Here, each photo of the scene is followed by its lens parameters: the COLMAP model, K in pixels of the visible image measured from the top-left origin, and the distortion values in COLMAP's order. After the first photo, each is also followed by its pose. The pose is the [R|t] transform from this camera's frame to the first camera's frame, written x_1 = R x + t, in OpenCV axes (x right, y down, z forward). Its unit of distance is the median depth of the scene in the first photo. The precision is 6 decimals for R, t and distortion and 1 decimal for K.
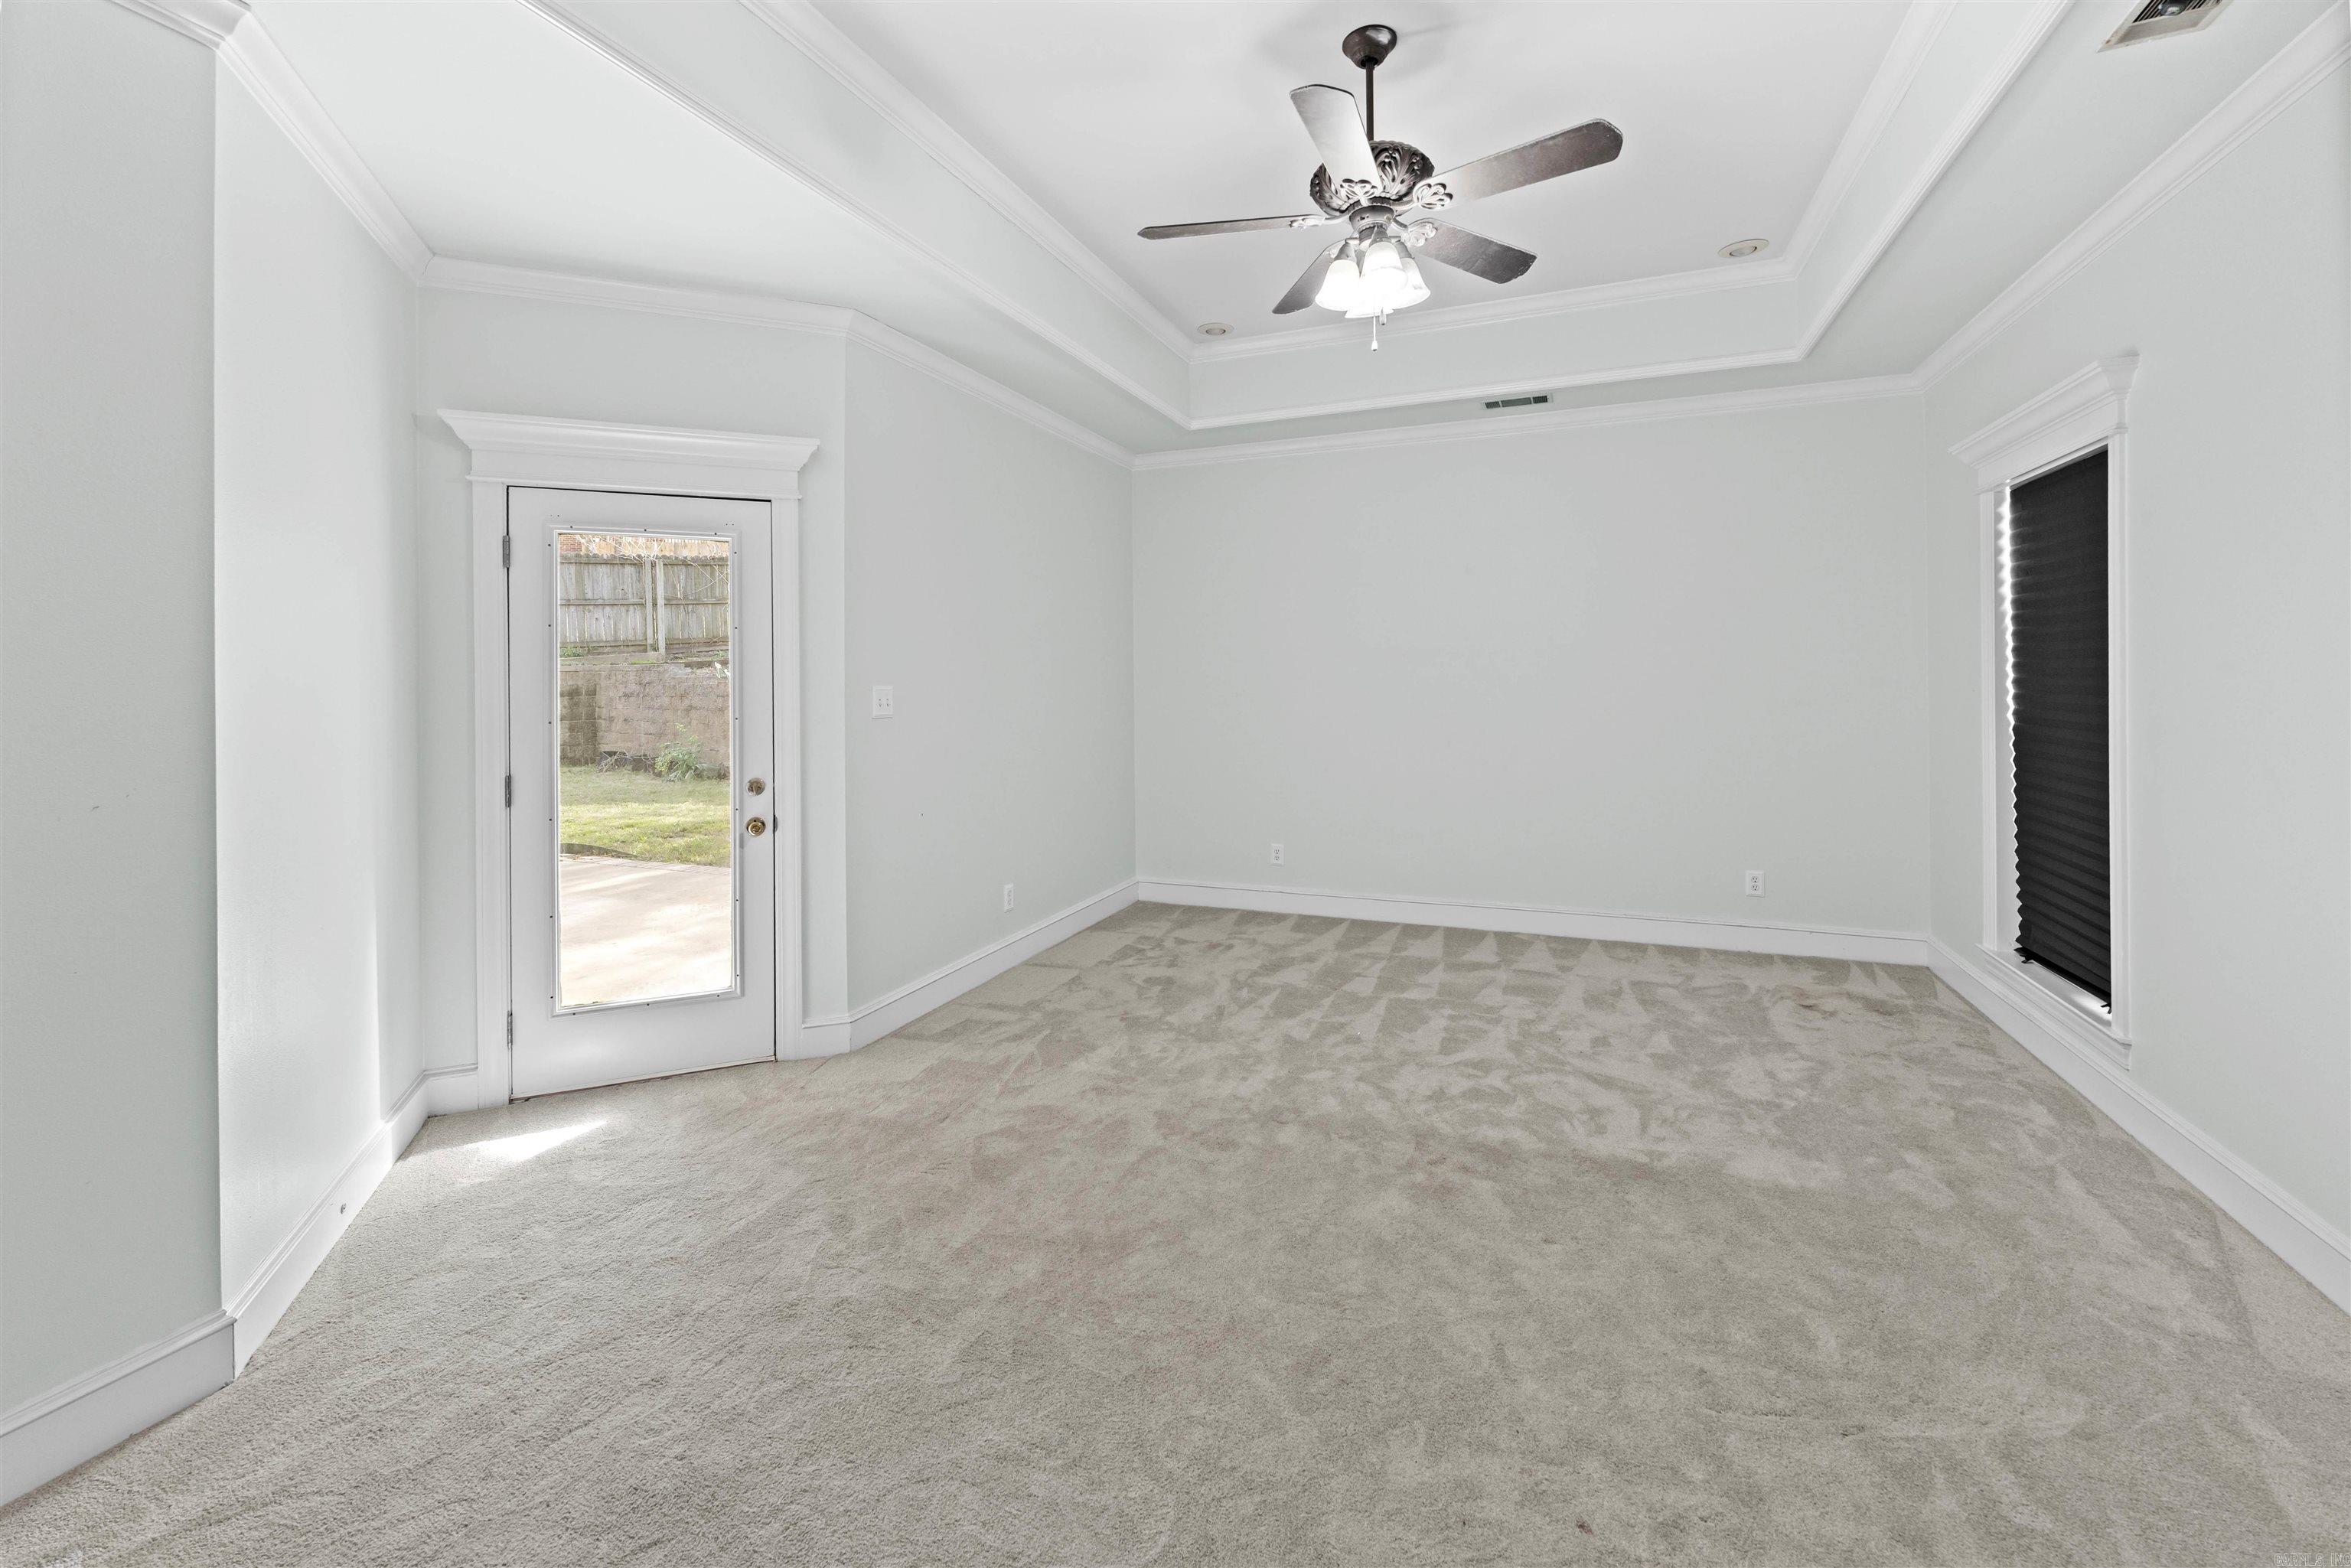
lens RADIAL K [[949.0, 0, 1156.6], [0, 949.0, 680.6], [0, 0, 1]] dist [0.003530, -0.000972]
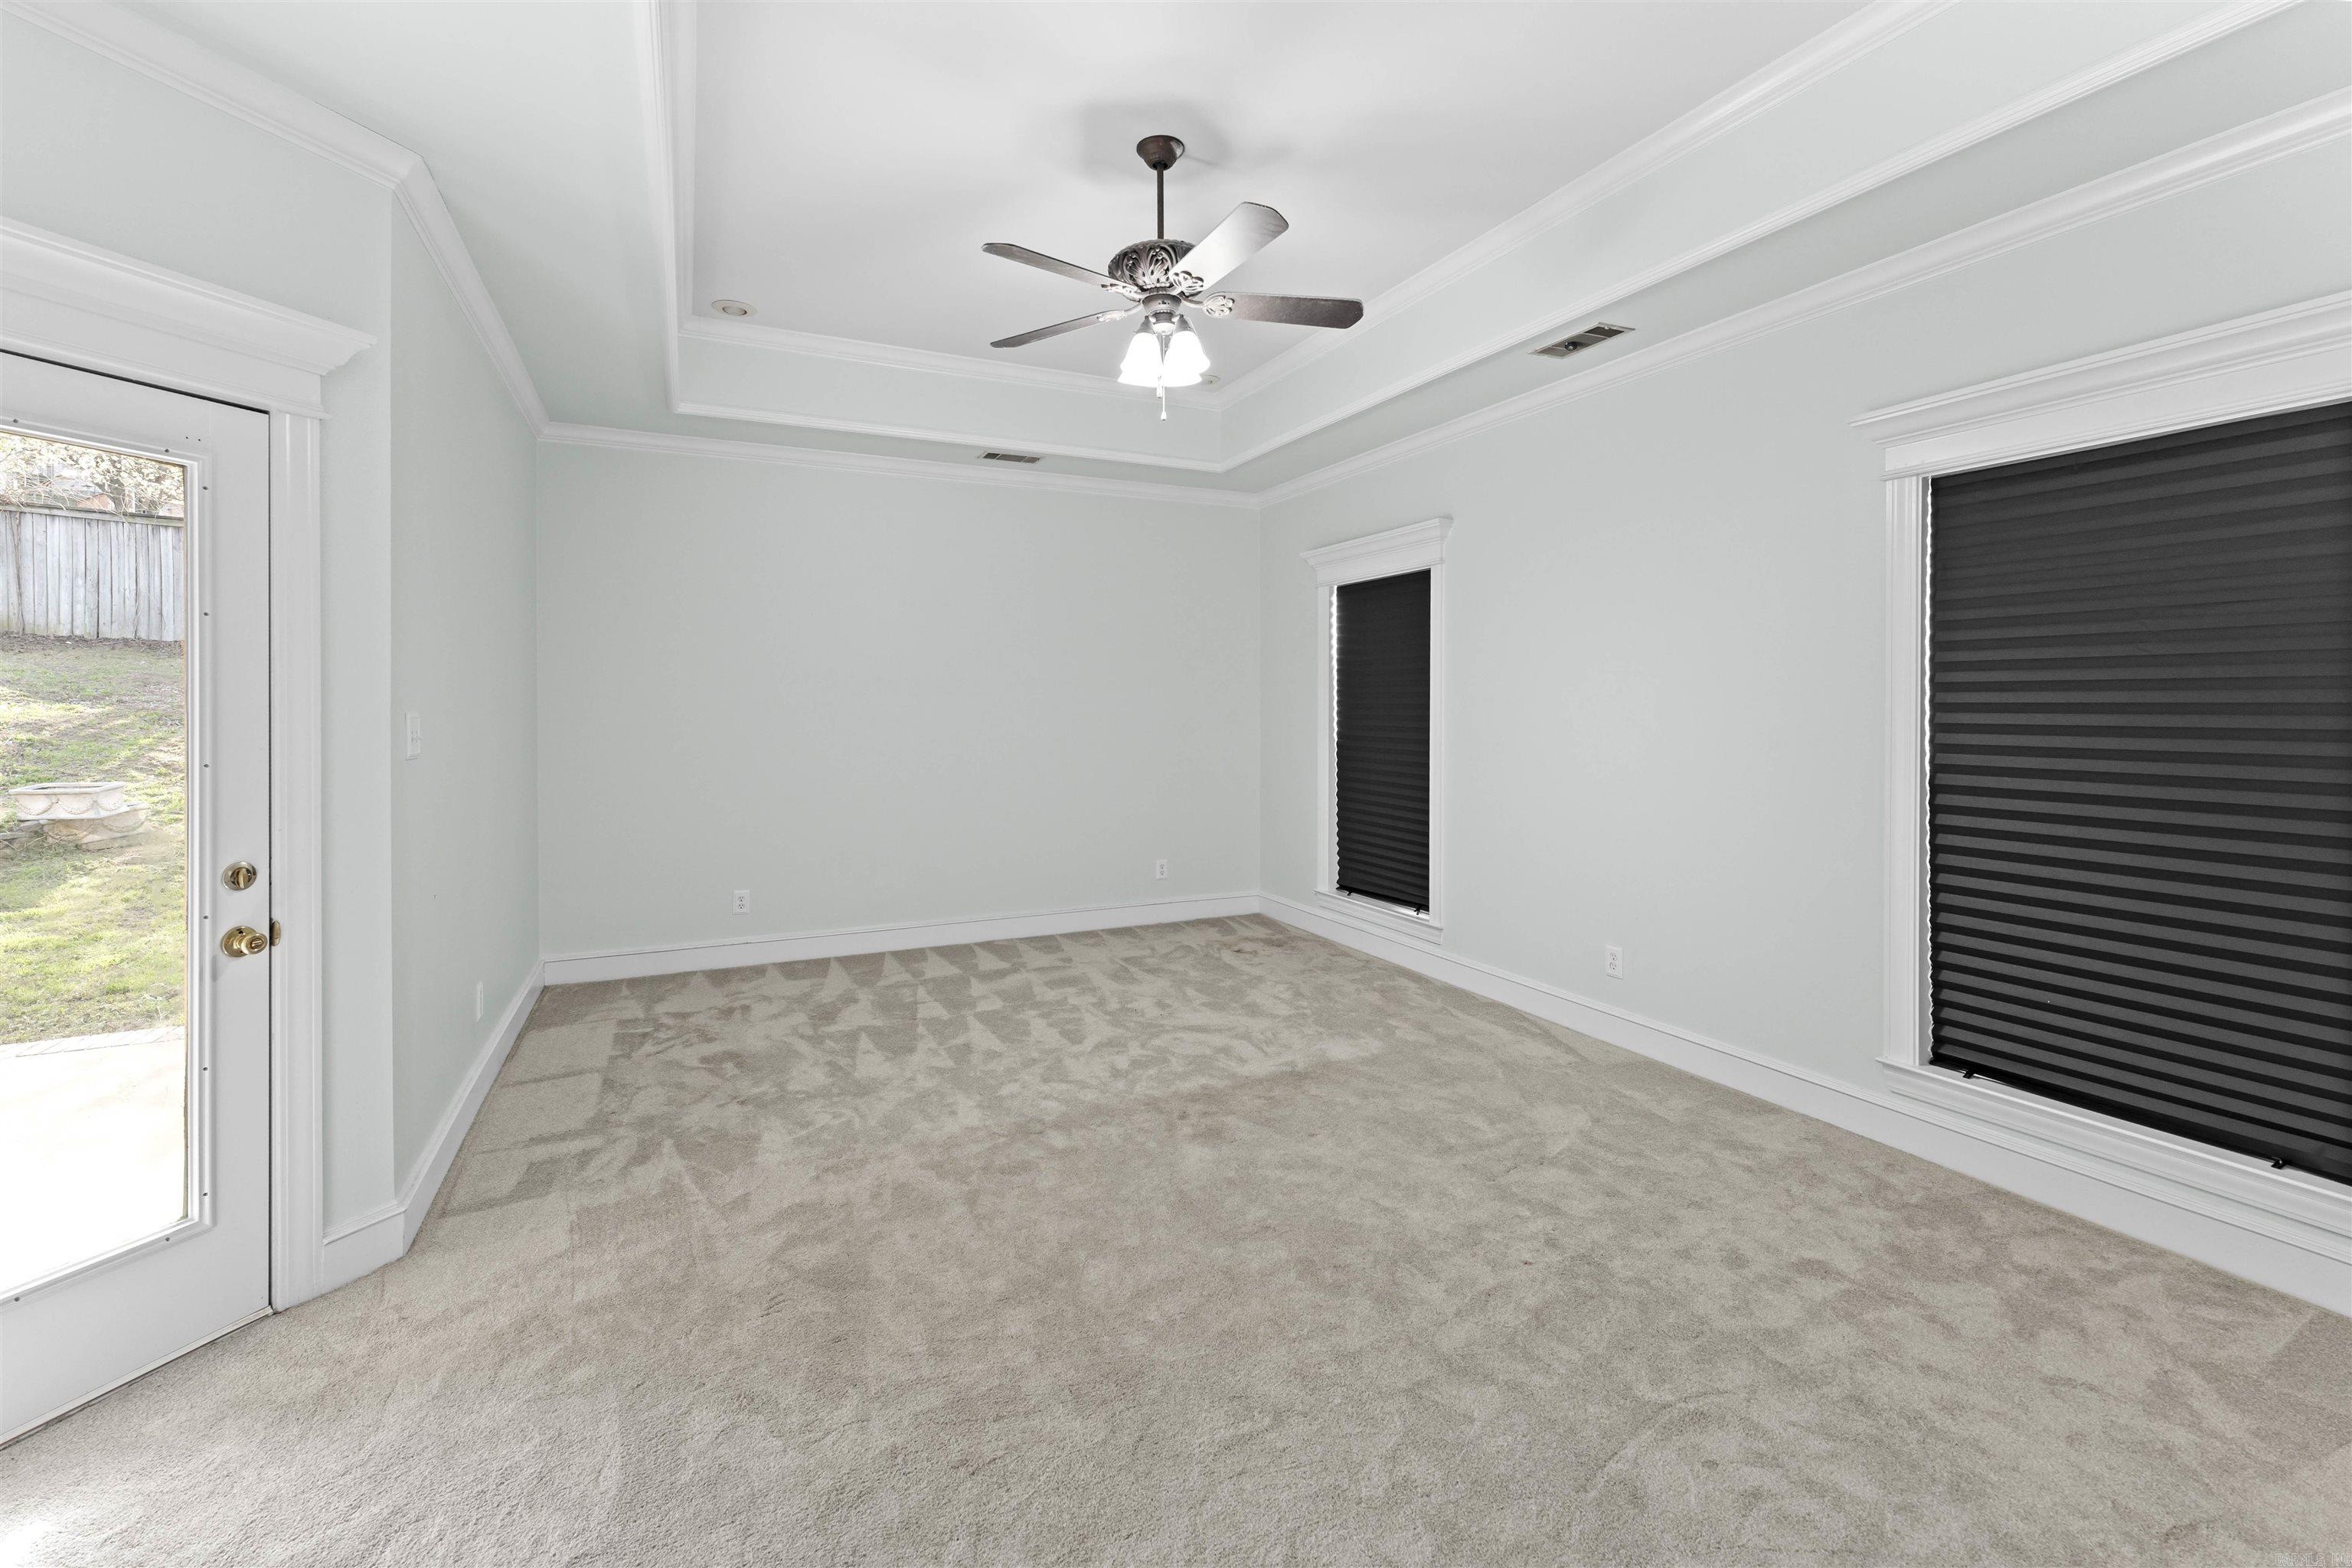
lens RADIAL K [[949.4, 0, 1179.2], [0, 949.4, 713.9], [0, 0, 1]] dist [0.003530, -0.000972]
pose [[0.699838, 0.002675, 0.714296, -0.458586], [-0.005272, 0.999985, 0.001420, 0.002888], [-0.714282, -0.004760, 0.699842, 0.147107]]
